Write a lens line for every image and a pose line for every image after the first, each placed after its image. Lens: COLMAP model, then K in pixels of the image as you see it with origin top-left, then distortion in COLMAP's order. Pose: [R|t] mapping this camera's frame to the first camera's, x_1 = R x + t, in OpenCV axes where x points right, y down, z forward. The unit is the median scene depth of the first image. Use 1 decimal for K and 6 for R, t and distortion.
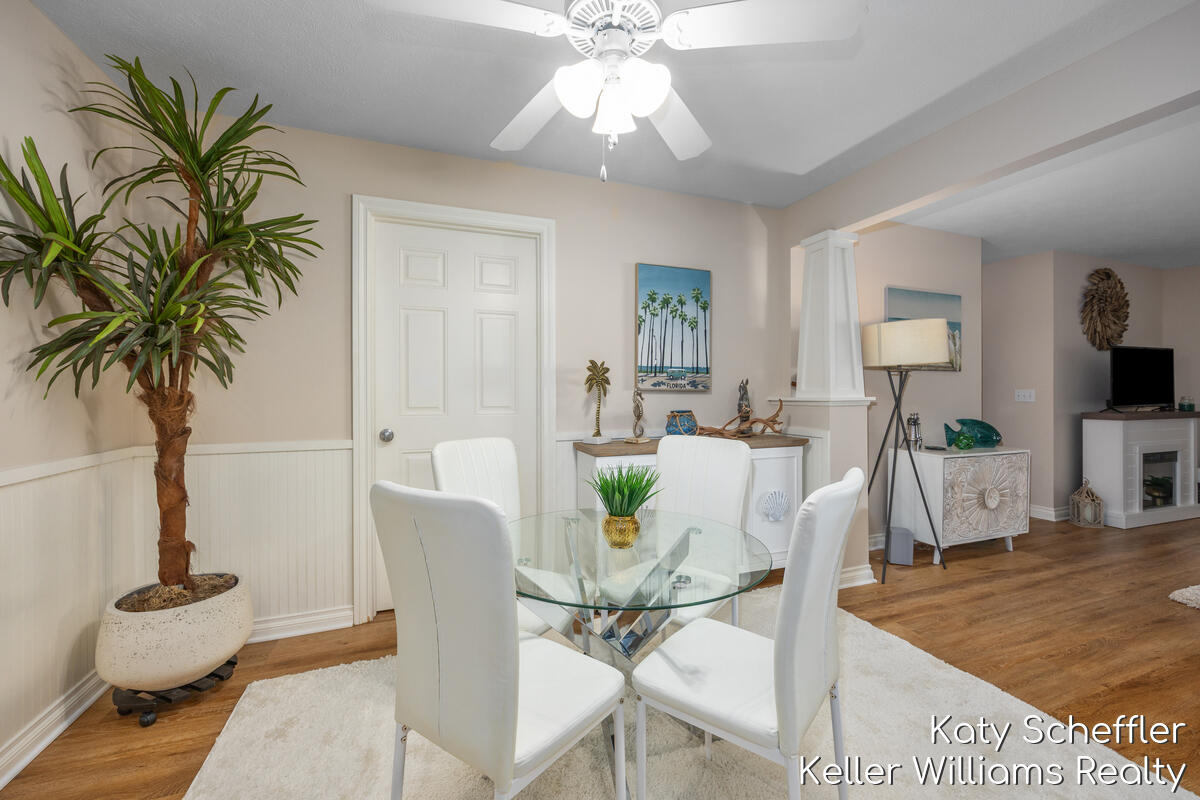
lens RADIAL K [[471.3, 0, 601.0], [0, 471.3, 392.3], [0, 0, 1]] dist [-0.011732, 0.000328]
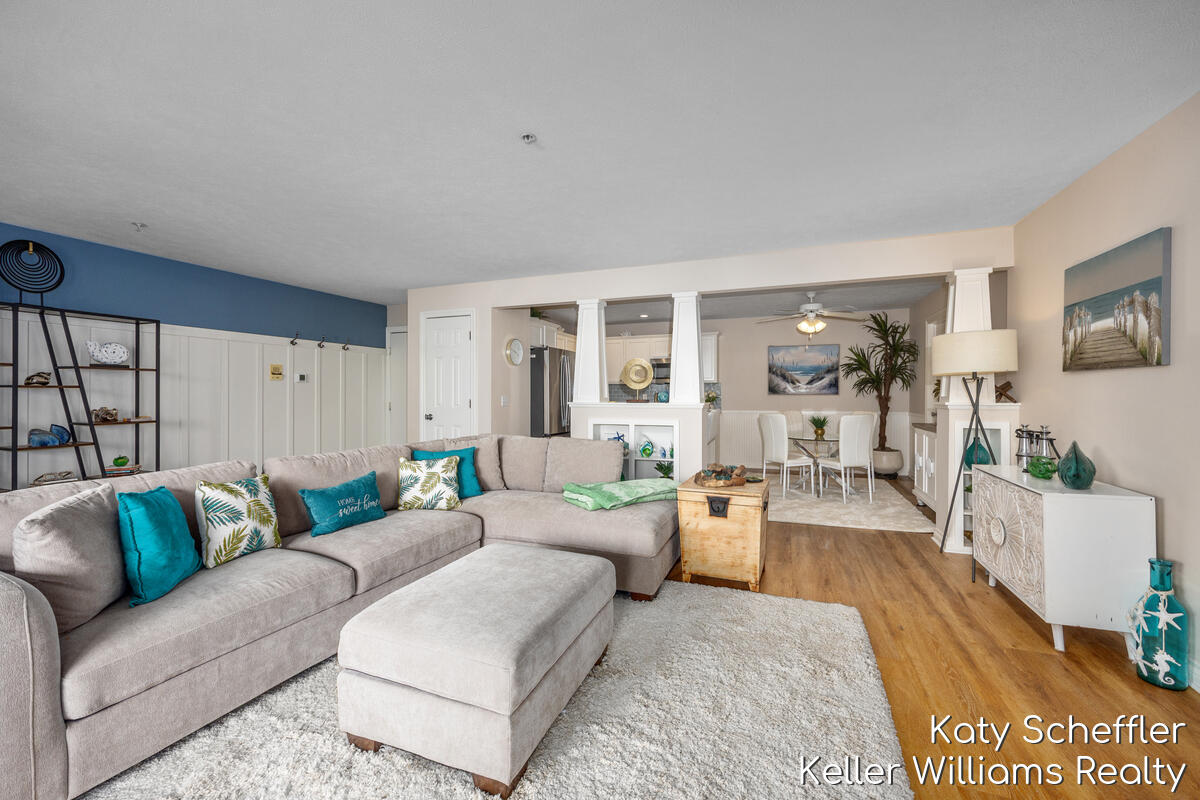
lens RADIAL K [[471.3, 0, 601.0], [0, 471.3, 392.3], [0, 0, 1]] dist [-0.011732, 0.000328]
pose [[-0.659844, -0.000107, -0.751402, 1.999231], [-0.003922, 0.999987, 0.003302, -0.014585], [0.751392, 0.005126, -0.659836, 1.071249]]
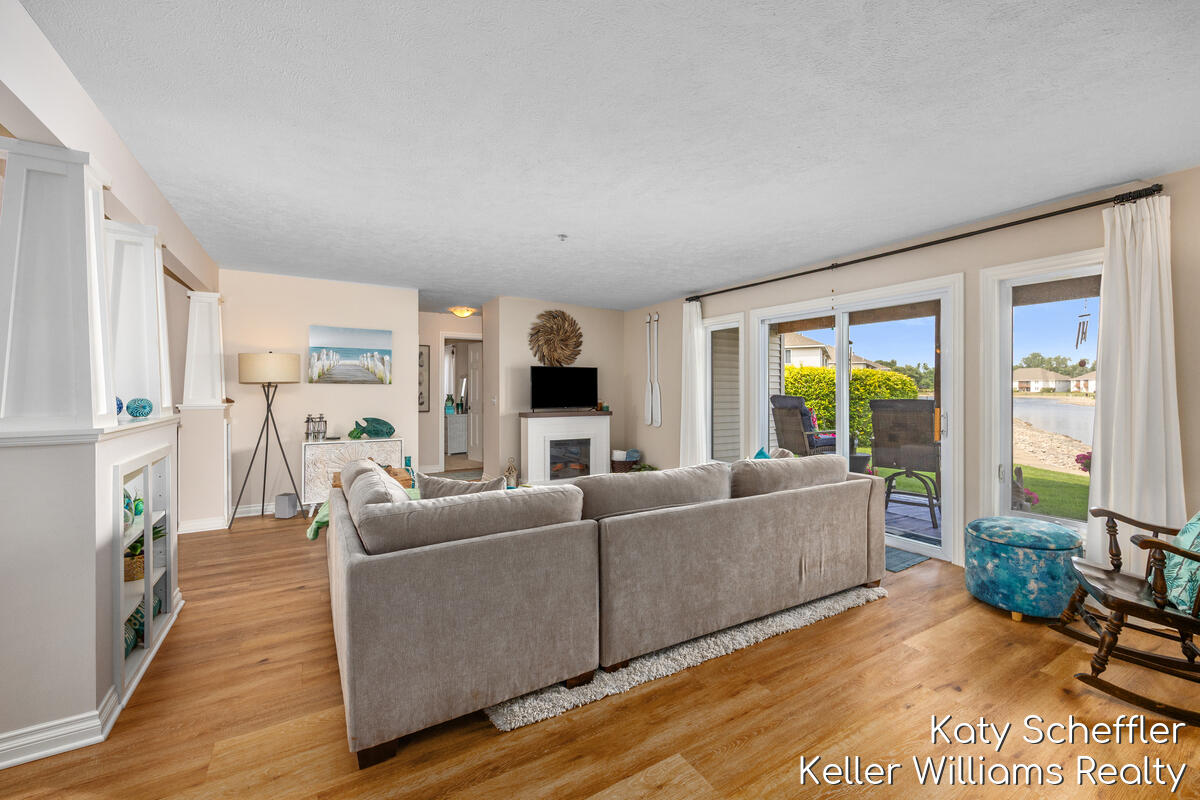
lens RADIAL K [[471.3, 0, 601.0], [0, 471.3, 392.3], [0, 0, 1]] dist [-0.011732, 0.000328]
pose [[0.984220, -0.000922, 0.176947, 1.414609], [0.001276, 0.999997, -0.001889, -0.020871], [-0.176945, 0.002085, 0.984219, -0.633802]]
